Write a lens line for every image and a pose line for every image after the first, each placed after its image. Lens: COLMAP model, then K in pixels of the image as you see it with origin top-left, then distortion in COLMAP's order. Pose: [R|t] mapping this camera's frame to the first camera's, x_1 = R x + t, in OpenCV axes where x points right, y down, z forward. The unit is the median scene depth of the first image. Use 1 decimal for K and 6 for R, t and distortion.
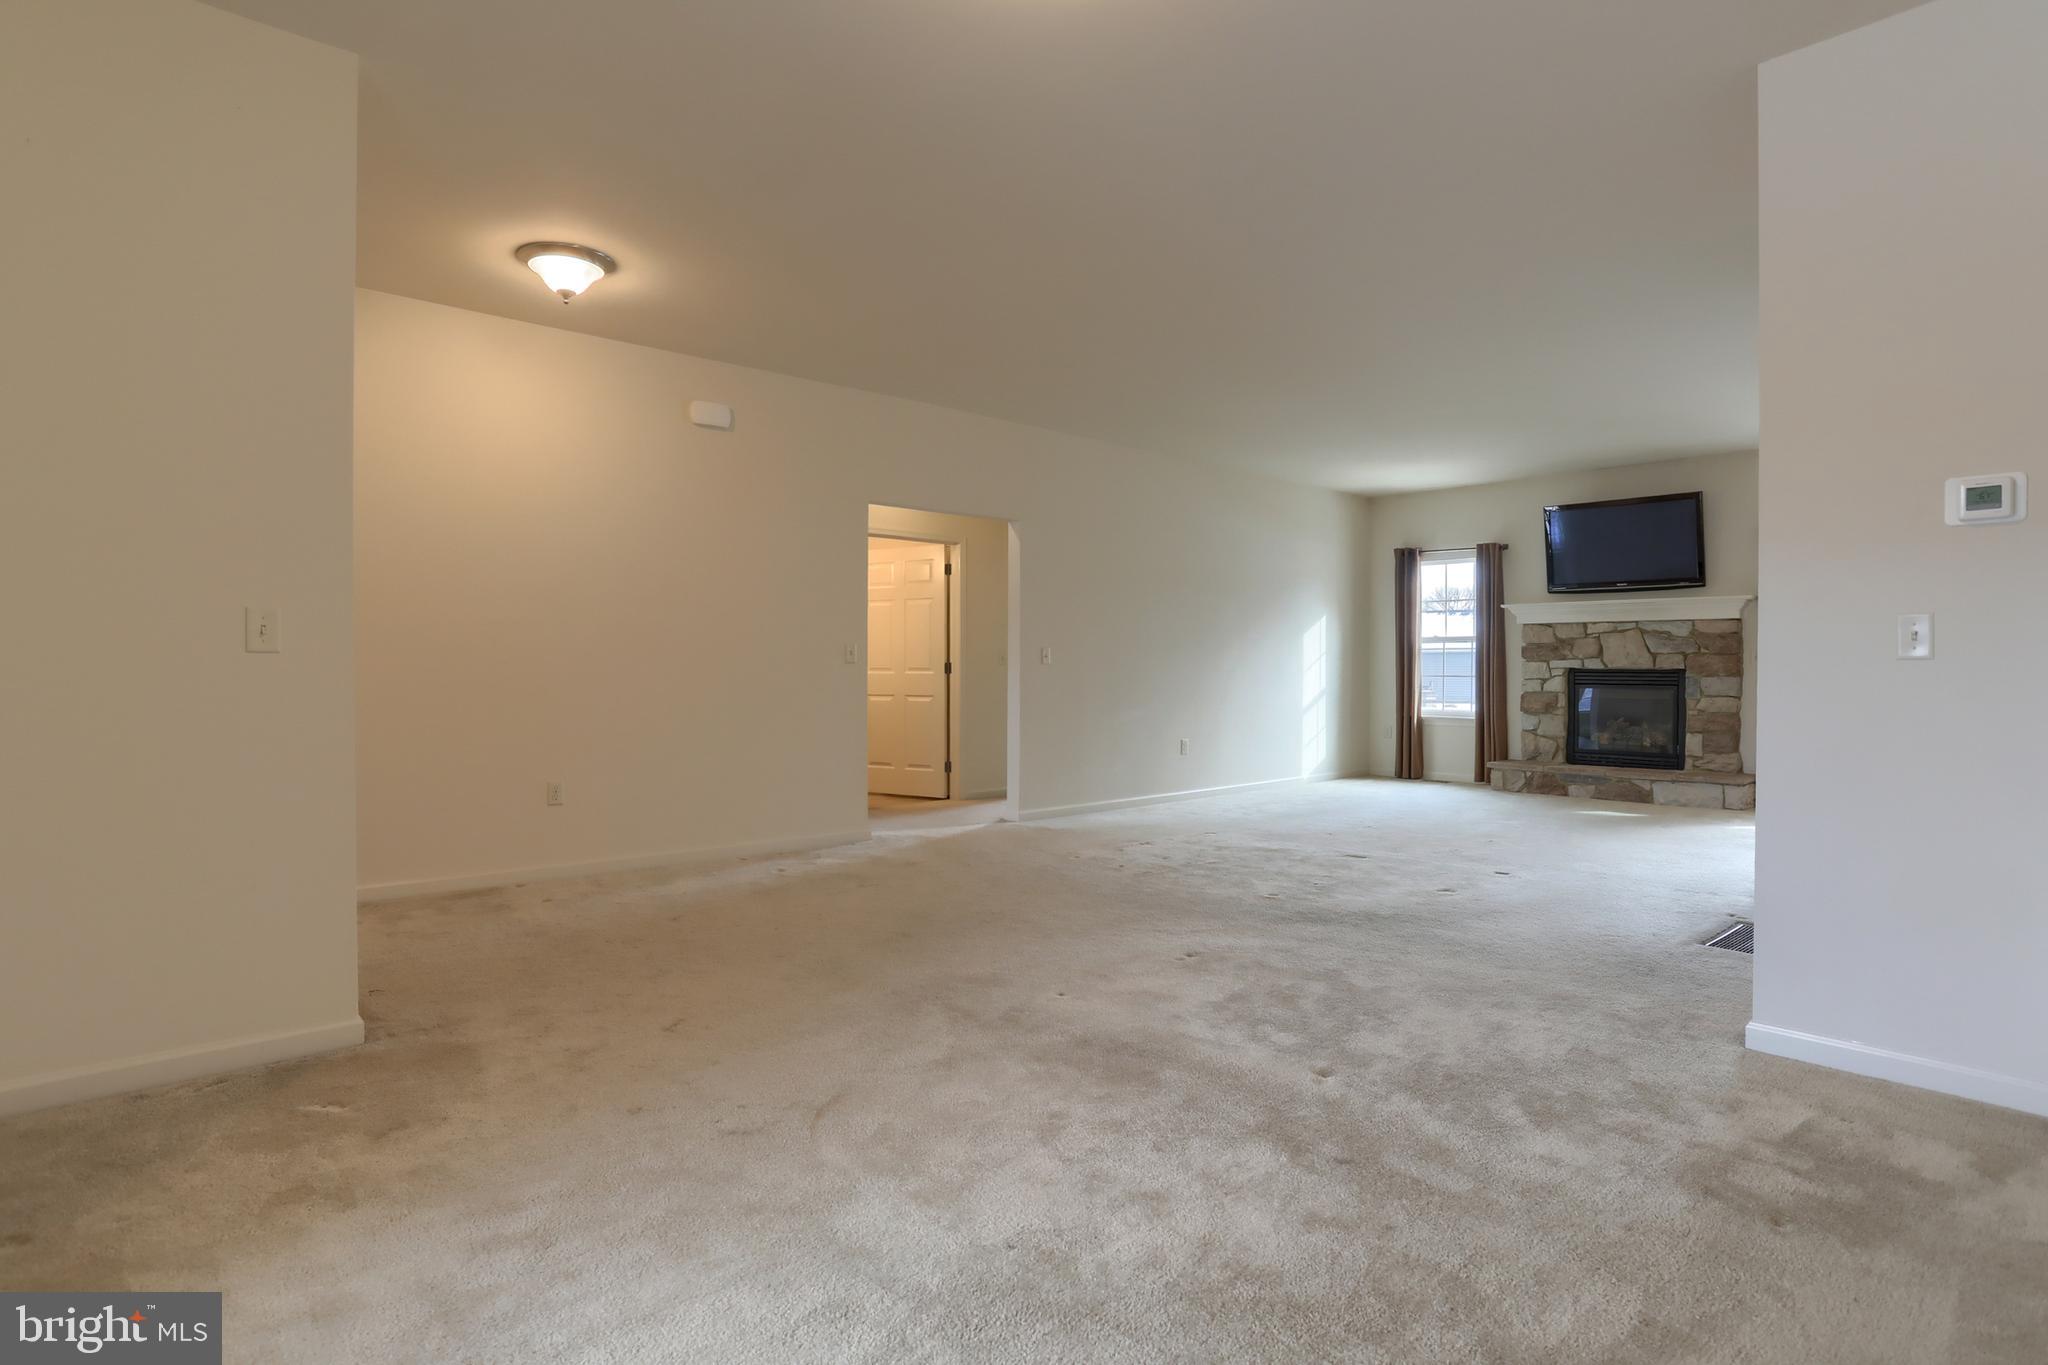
lens RADIAL K [[1064.3, 0, 1034.0], [0, 1064.3, 670.9], [0, 0, 1]] dist [-0.027547, 0.000684]
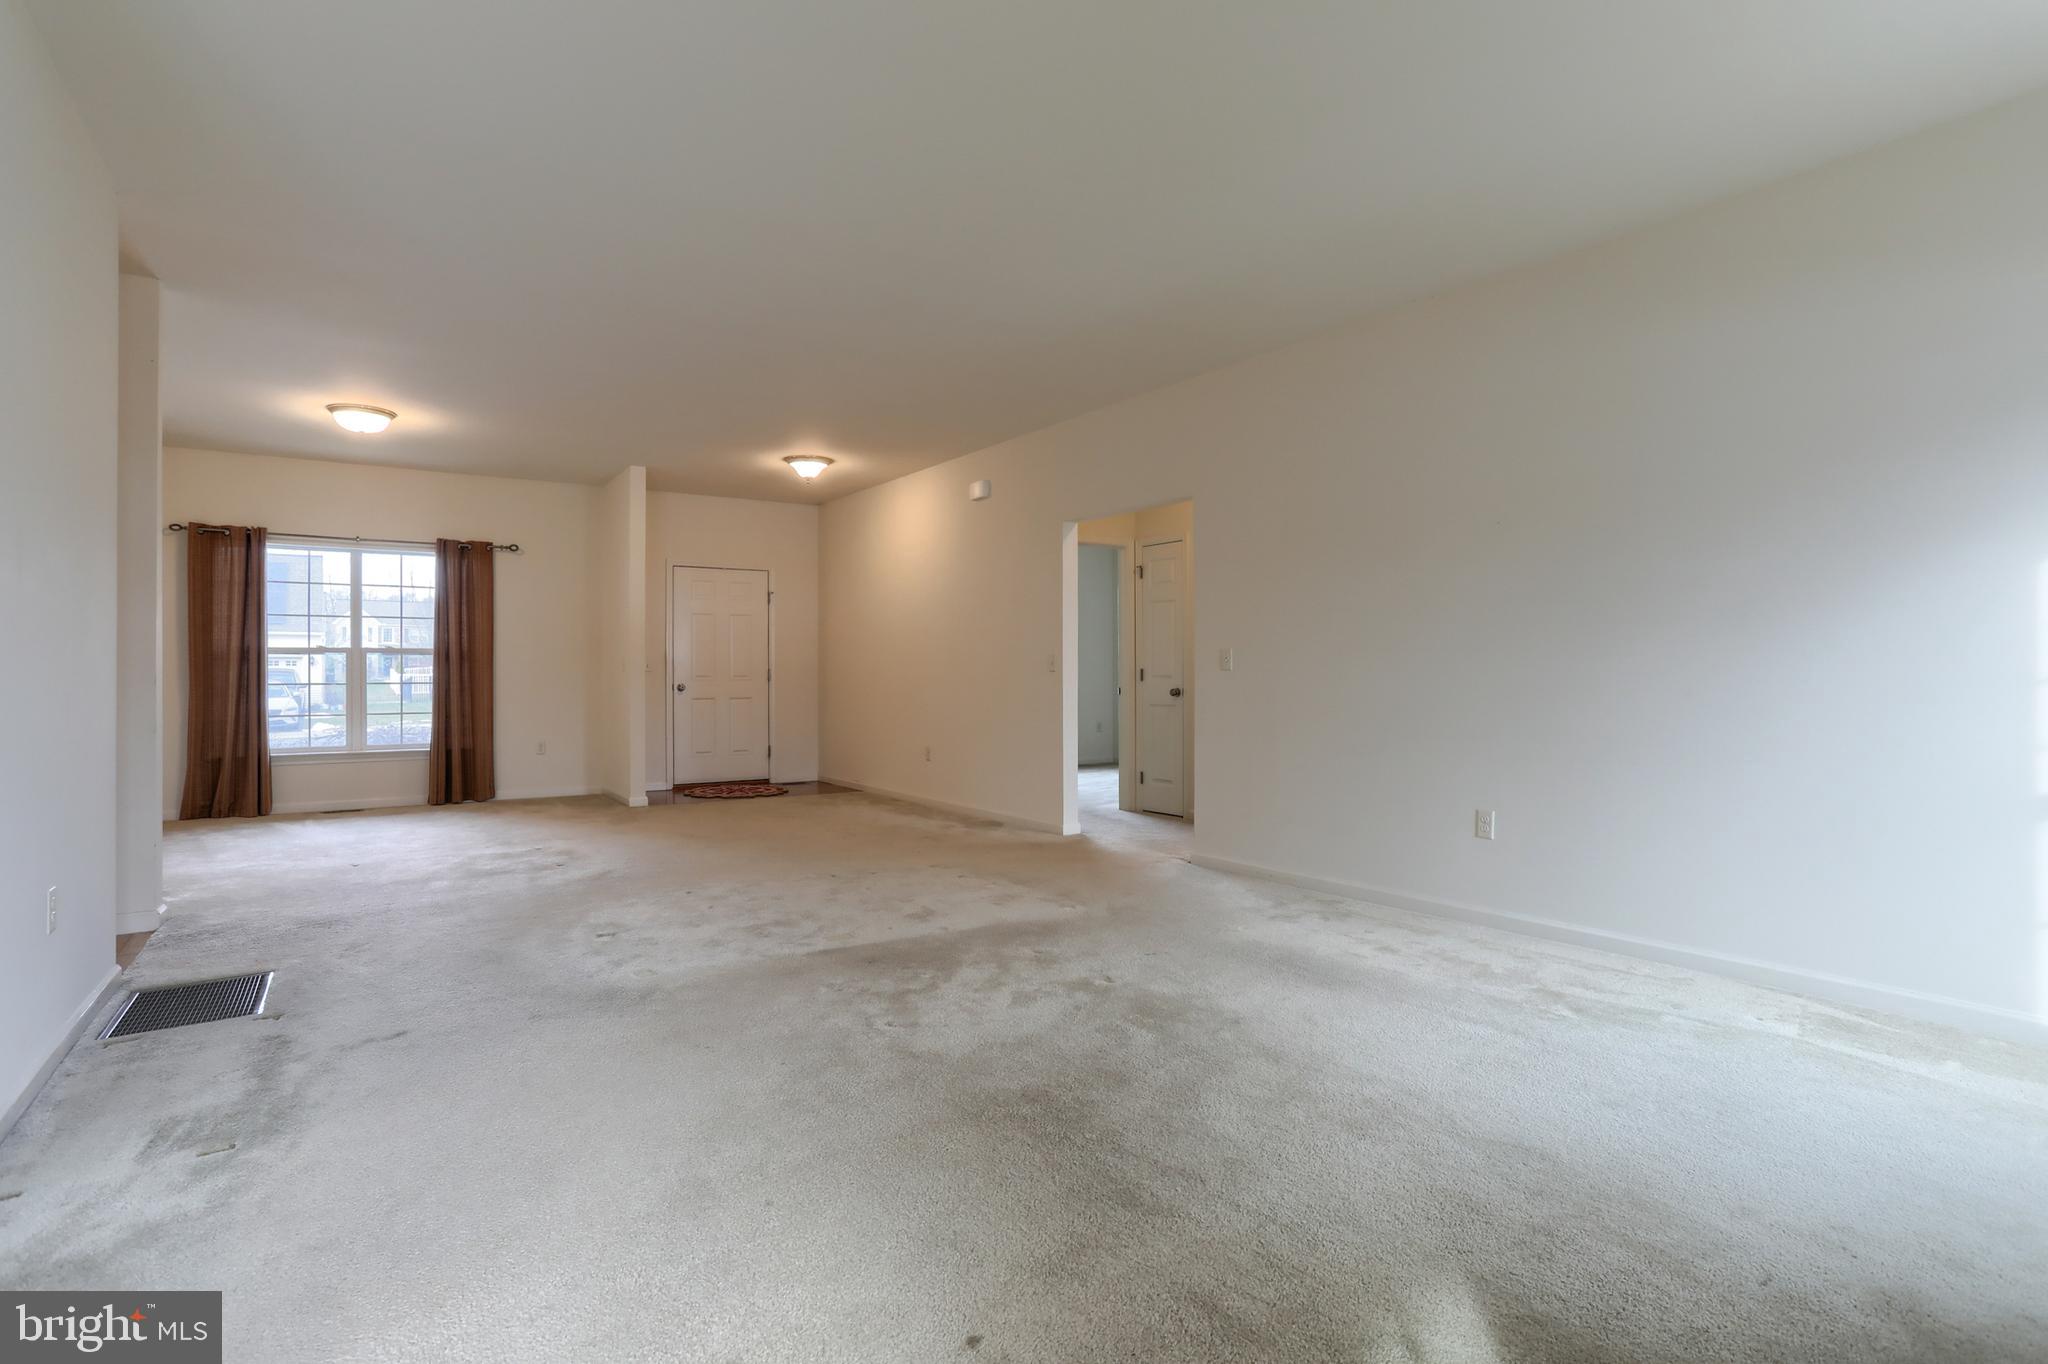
lens RADIAL K [[1032.0, 0, 1042.5], [0, 1032.0, 666.8], [0, 0, 1]] dist [-0.048776, 0.021935]
pose [[-0.152583, -0.010238, -0.988238, 1.323557], [0.001947, 0.999941, -0.010660, 0.001839], [0.988289, -0.003550, -0.152555, 1.701113]]
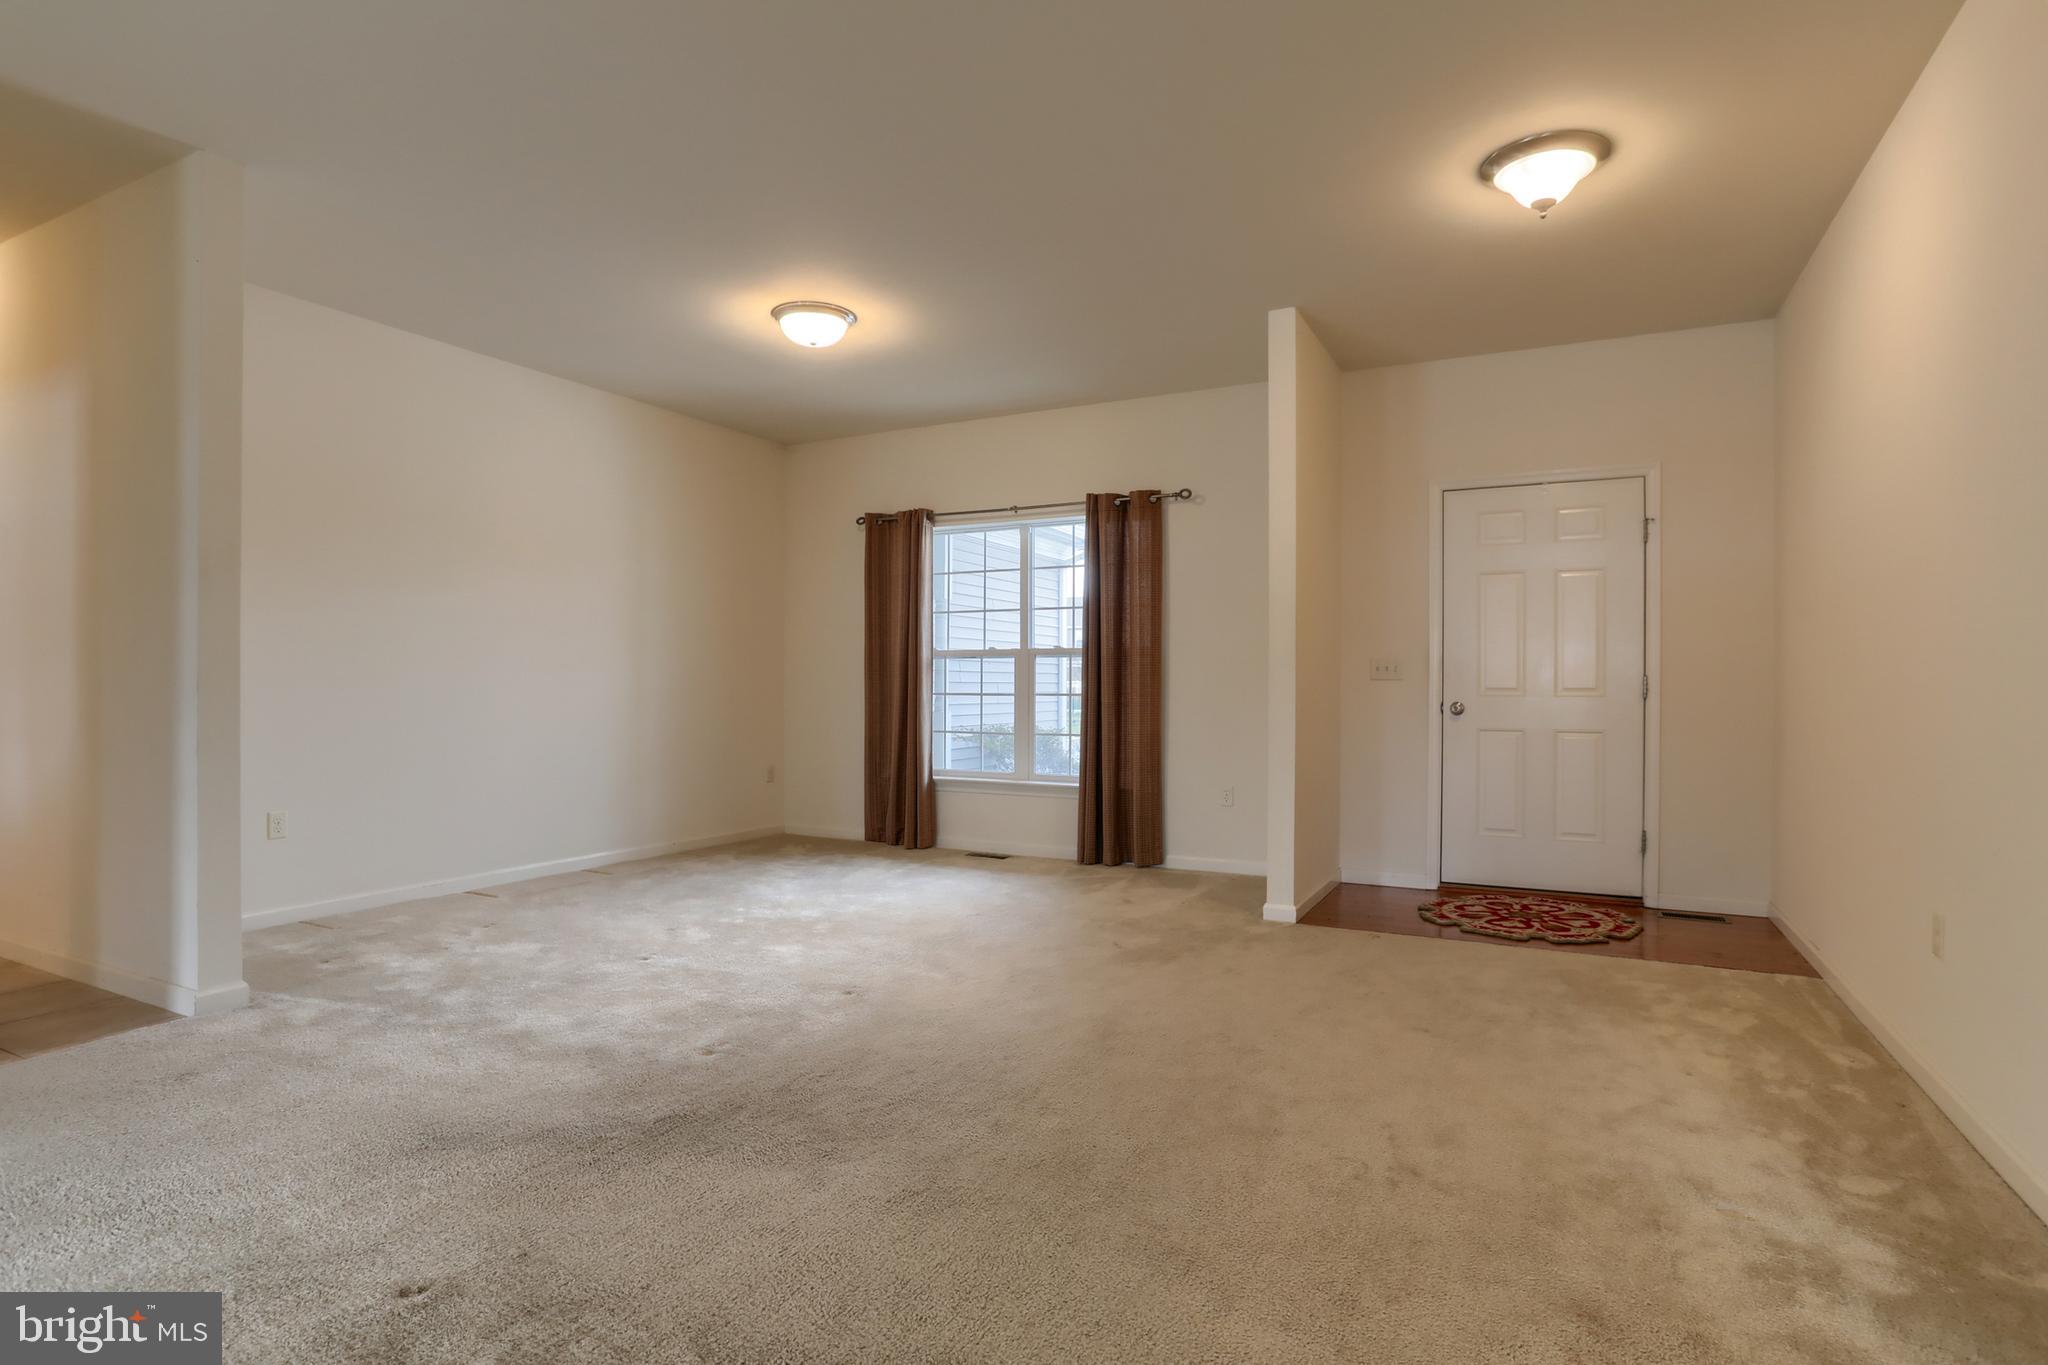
lens RADIAL K [[1032.0, 0, 1023.0], [0, 1032.0, 689.0], [0, 0, 1]] dist [-0.048776, 0.021935]
pose [[-0.946695, -0.007012, -0.322056, 0.154811], [-0.007560, 0.999971, 0.000452, 0.001451], [0.322043, 0.002863, -0.946721, 1.582362]]
